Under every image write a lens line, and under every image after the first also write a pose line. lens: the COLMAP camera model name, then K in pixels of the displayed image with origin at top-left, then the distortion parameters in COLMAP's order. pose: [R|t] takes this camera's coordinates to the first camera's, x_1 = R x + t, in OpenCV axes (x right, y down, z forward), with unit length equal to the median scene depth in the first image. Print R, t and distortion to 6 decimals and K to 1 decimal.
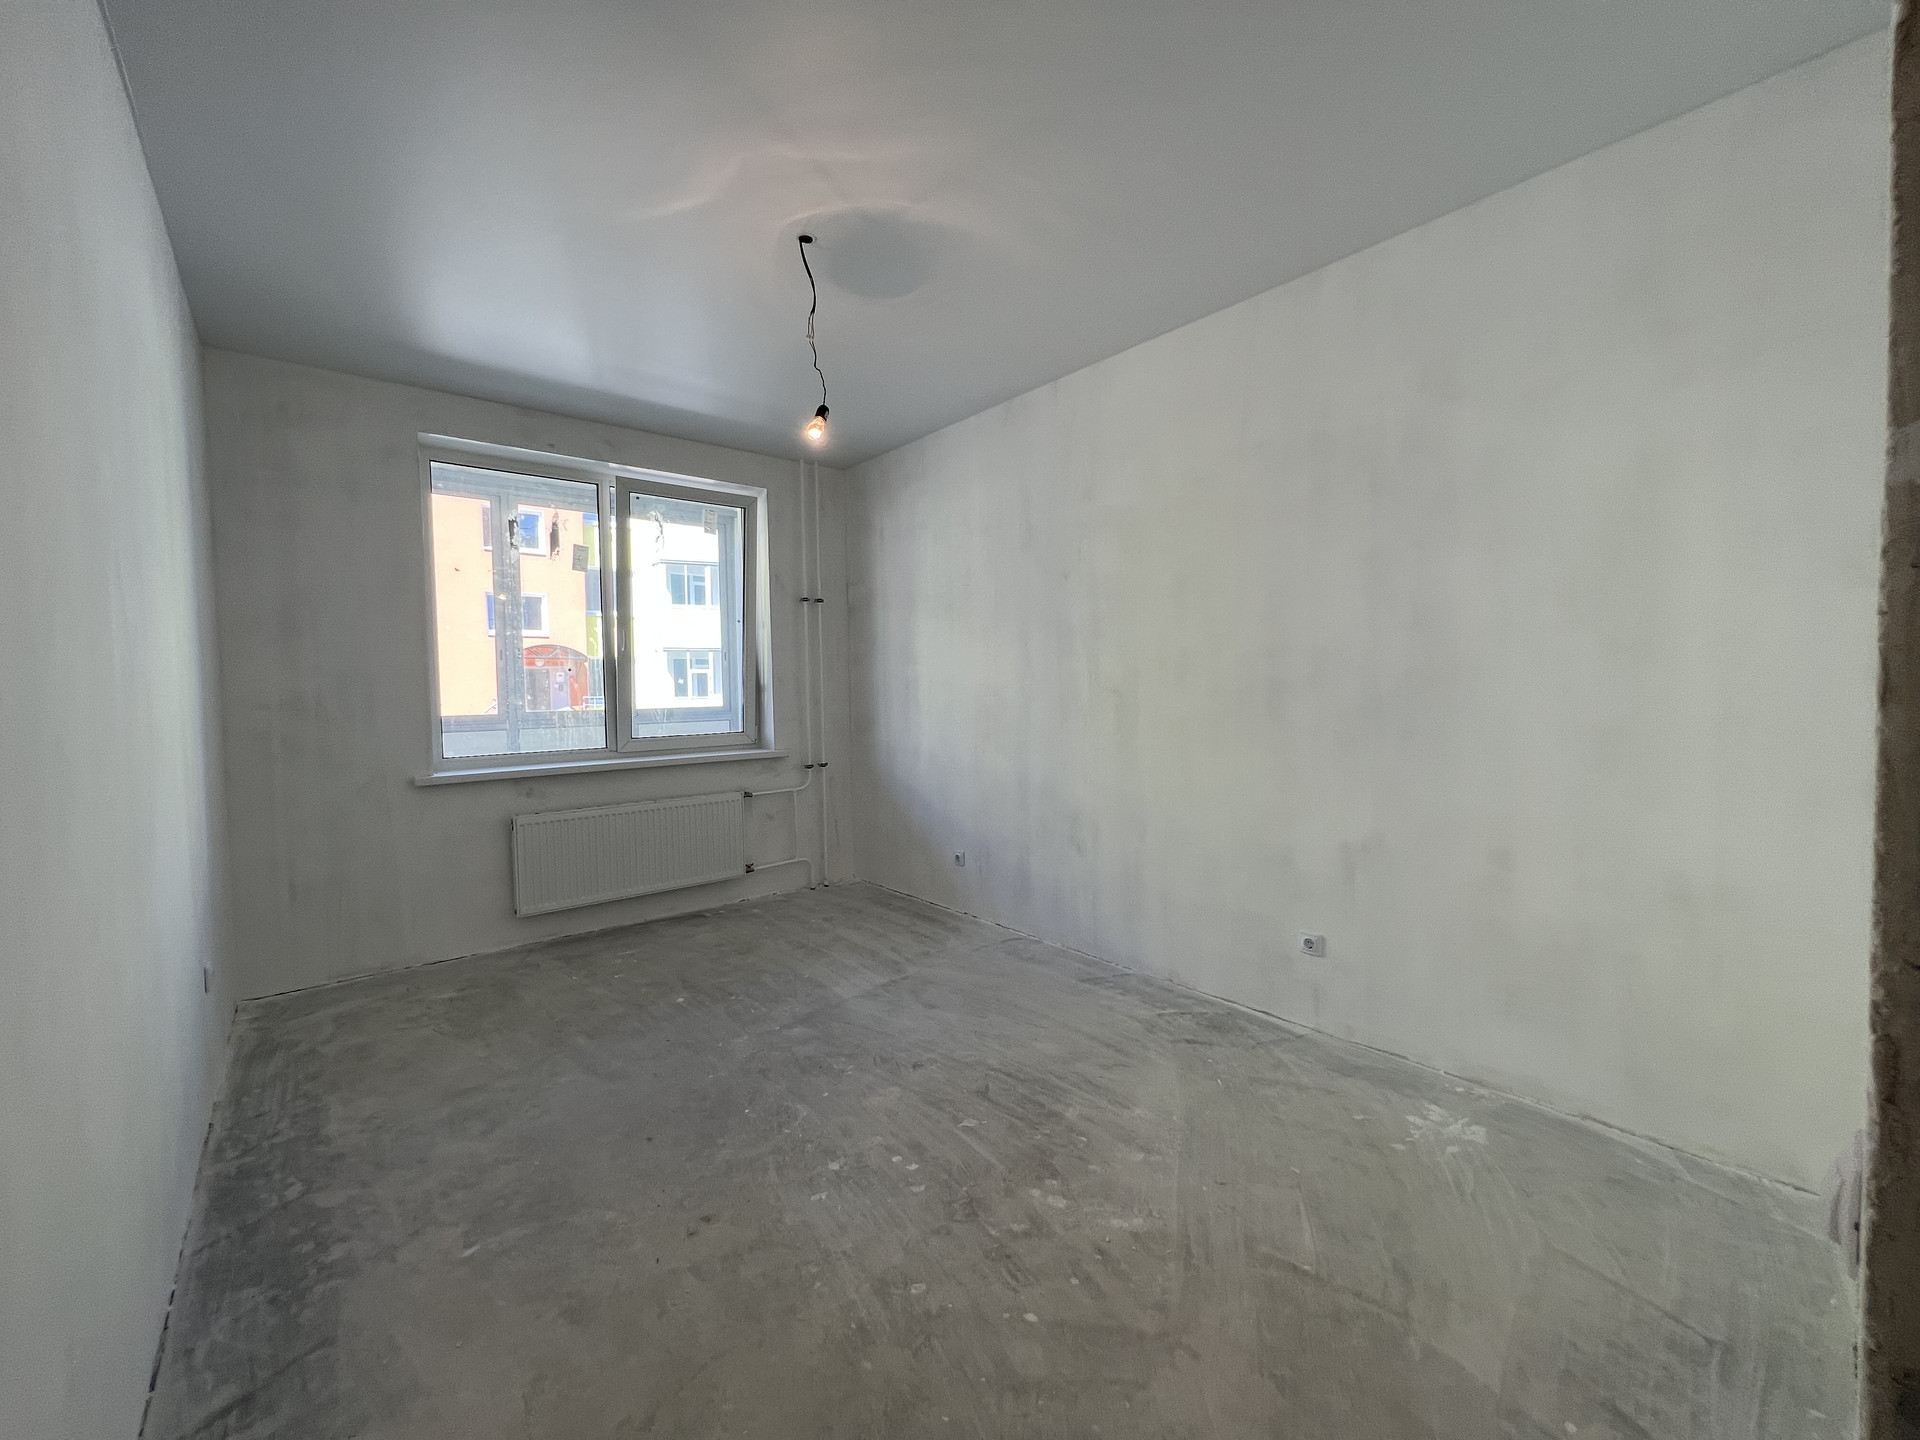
lens RADIAL K [[767.1, 0, 955.2], [0, 767.1, 716.5], [0, 0, 1]] dist [-0.002586, 0.001135]
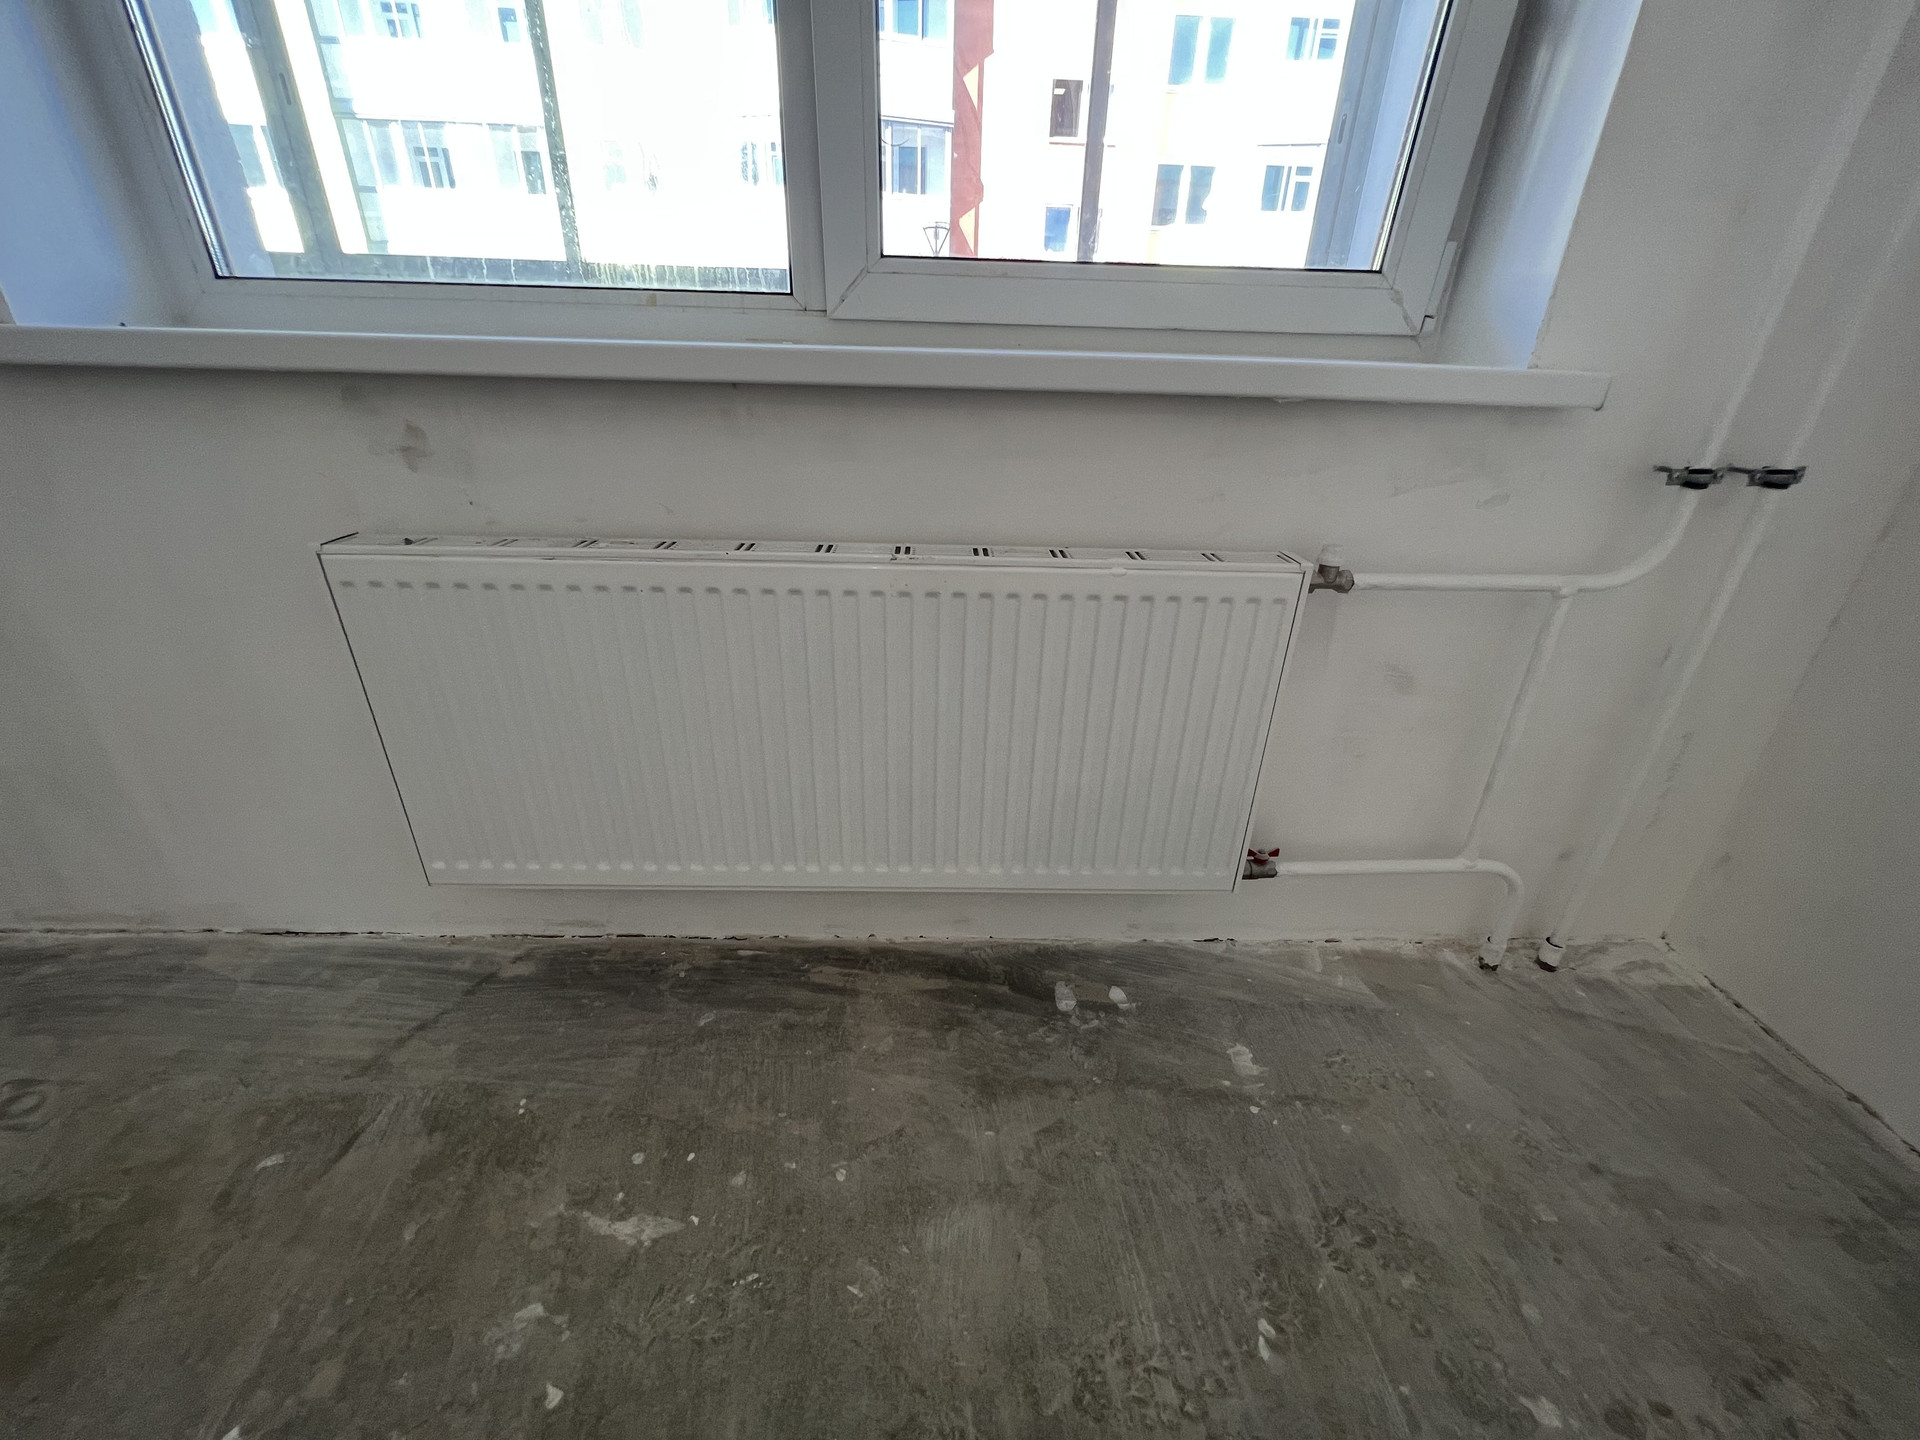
lens RADIAL K [[767.1, 0, 955.2], [0, 767.1, 716.5], [0, 0, 1]] dist [-0.002586, 0.001135]
pose [[0.775302, 0.311642, -0.549350, -0.376916], [-0.064007, 0.904080, 0.422543, 0.090159], [0.628339, -0.292436, 0.720883, 1.301356]]
